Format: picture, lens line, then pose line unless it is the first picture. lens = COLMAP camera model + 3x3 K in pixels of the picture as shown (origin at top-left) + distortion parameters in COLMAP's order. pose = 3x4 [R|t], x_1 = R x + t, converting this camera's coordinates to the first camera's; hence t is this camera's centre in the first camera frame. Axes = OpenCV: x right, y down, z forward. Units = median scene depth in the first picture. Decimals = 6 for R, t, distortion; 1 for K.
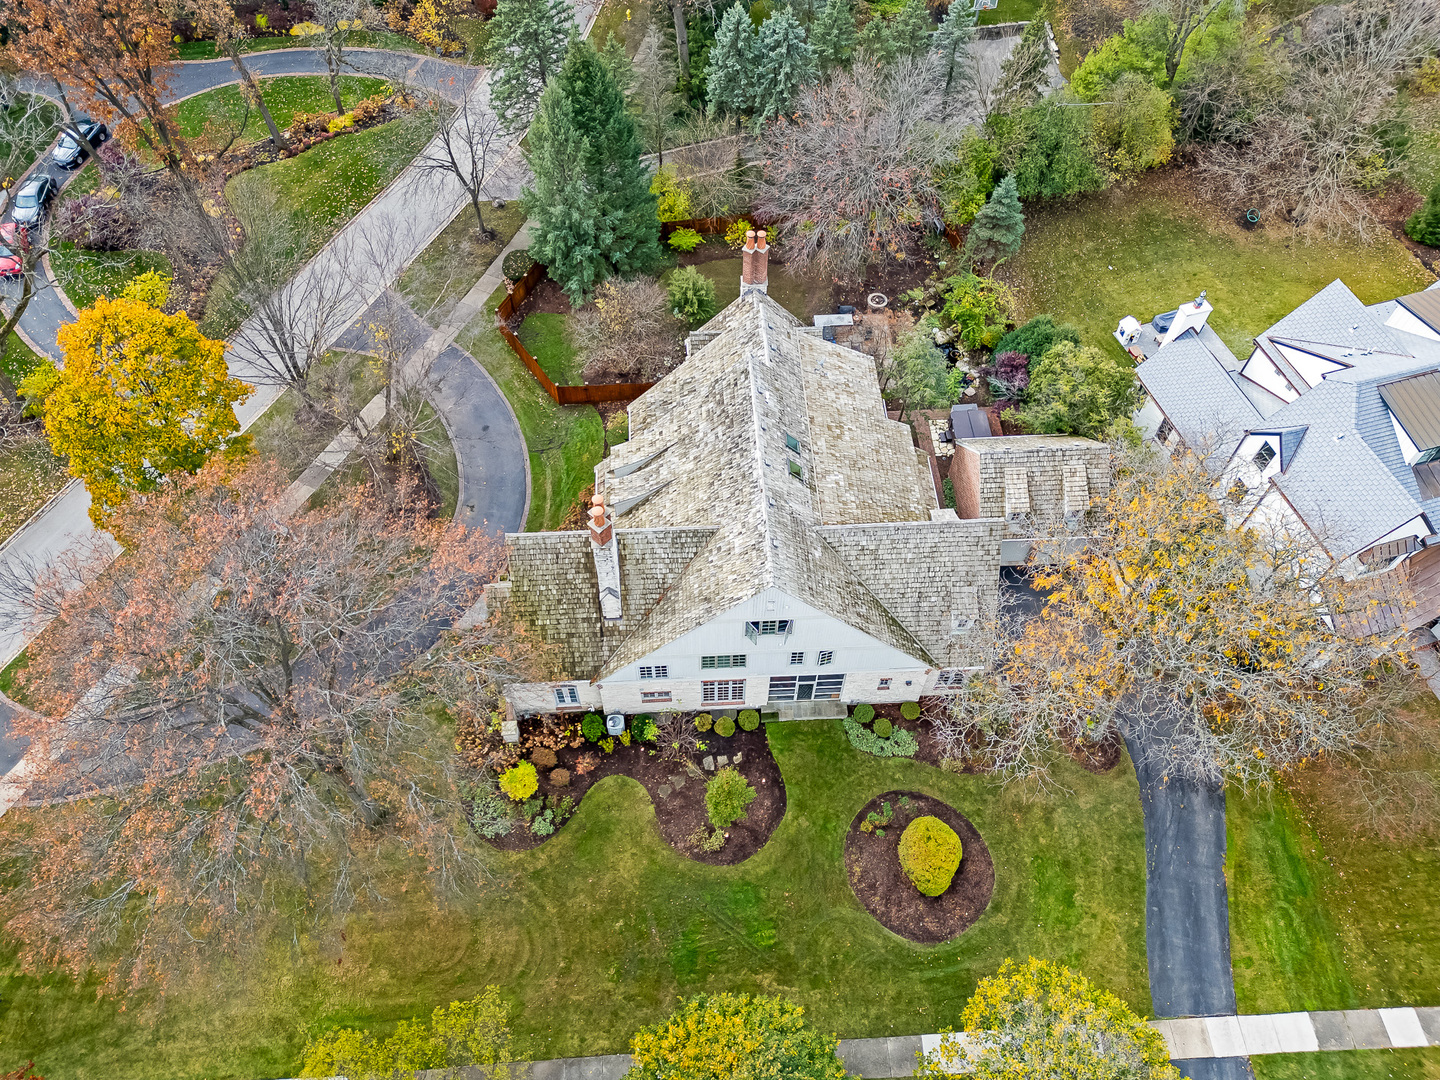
lens RADIAL K [[1007.0, 0, 720.0], [0, 1007.0, 540.0], [0, 0, 1]] dist [0.087792, -0.132514]
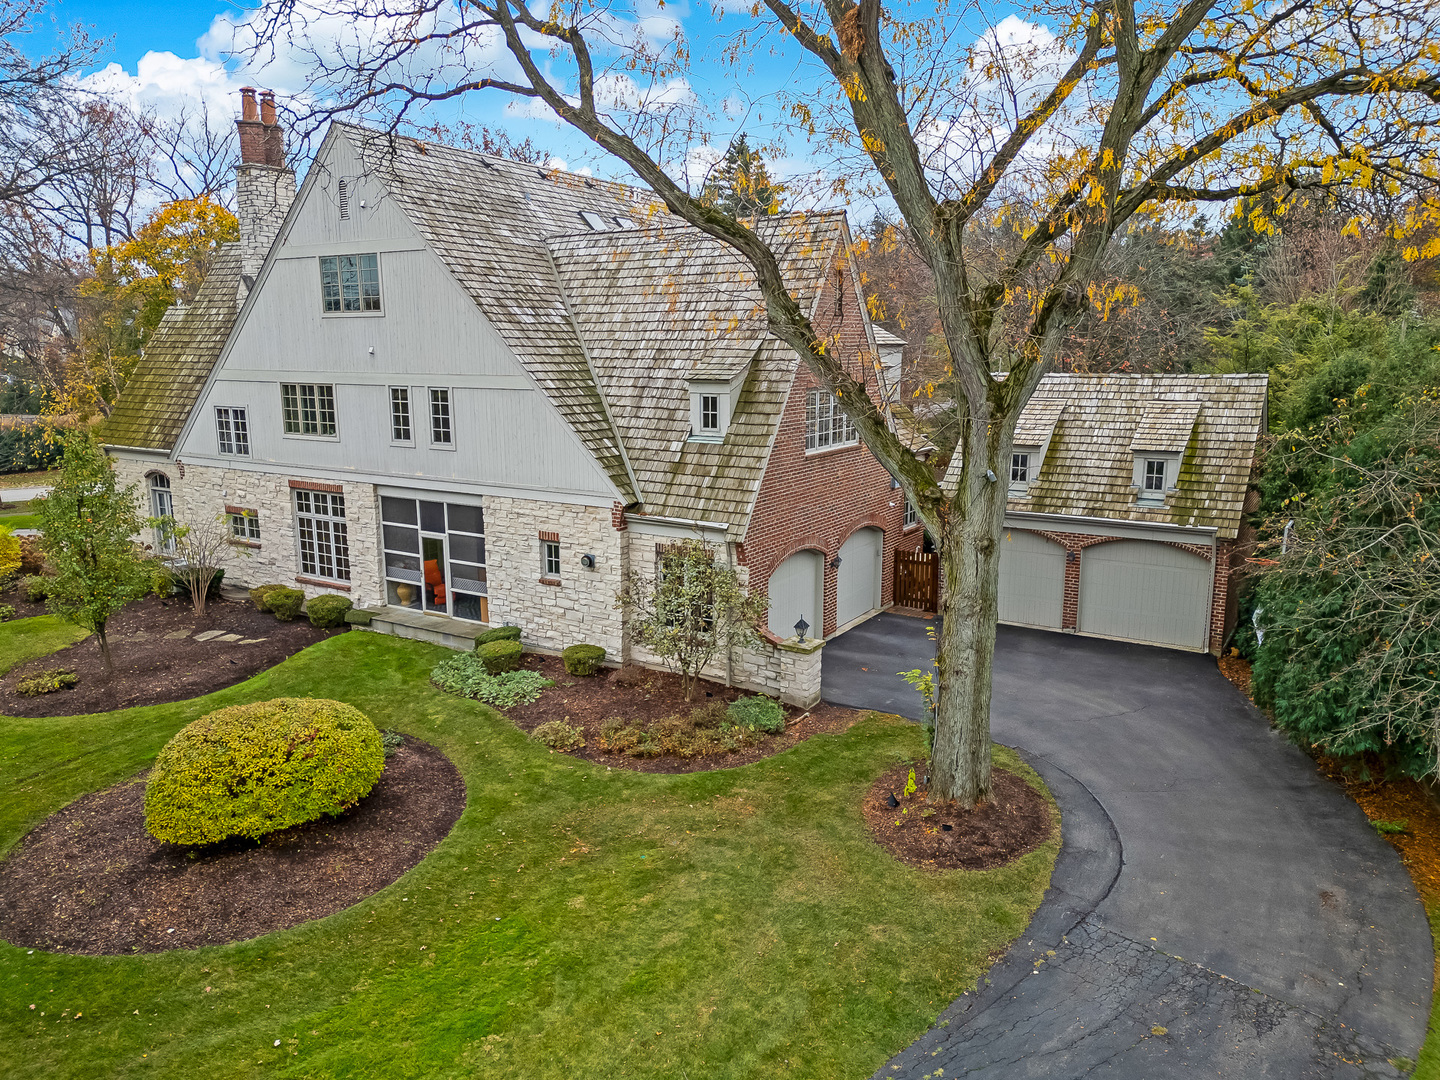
lens RADIAL K [[1007.0, 0, 720.0], [0, 1007.0, 540.0], [0, 0, 1]] dist [0.087792, -0.132514]
pose [[0.819244, 0.107573, -0.563265, 0.499119], [-0.471019, 0.686482, -0.553970, 0.365274], [0.327079, 0.719145, 0.613065, 0.770412]]
